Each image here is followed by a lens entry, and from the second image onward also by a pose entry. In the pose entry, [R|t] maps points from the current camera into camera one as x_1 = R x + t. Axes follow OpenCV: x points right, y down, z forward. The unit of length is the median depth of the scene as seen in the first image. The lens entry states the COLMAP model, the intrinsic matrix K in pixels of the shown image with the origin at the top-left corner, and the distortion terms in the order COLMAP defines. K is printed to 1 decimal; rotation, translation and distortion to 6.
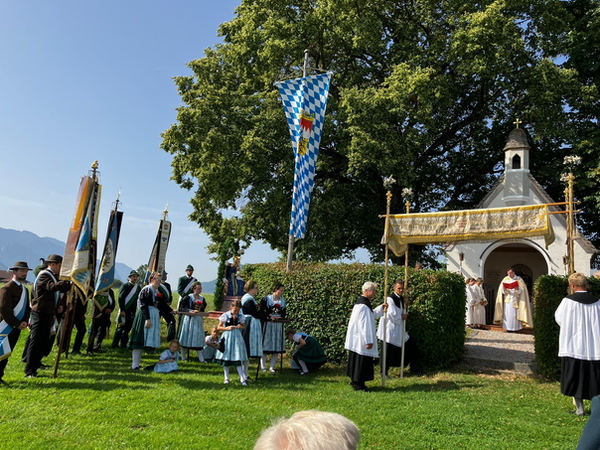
lens RADIAL K [[488.5, 0, 300.0], [0, 488.5, 225.0], [0, 0, 1]] dist [0.003920, -0.002030]
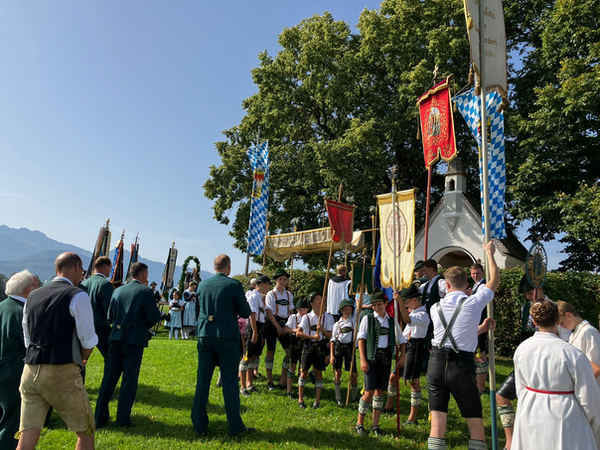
lens RADIAL K [[488.5, 0, 300.0], [0, 488.5, 225.0], [0, 0, 1]] dist [0.003920, -0.002030]
pose [[0.960910, -0.069519, -0.267990, 0.392282], [0.055473, 0.996677, -0.059642, 0.023035], [0.271245, 0.042444, 0.961574, -0.280135]]
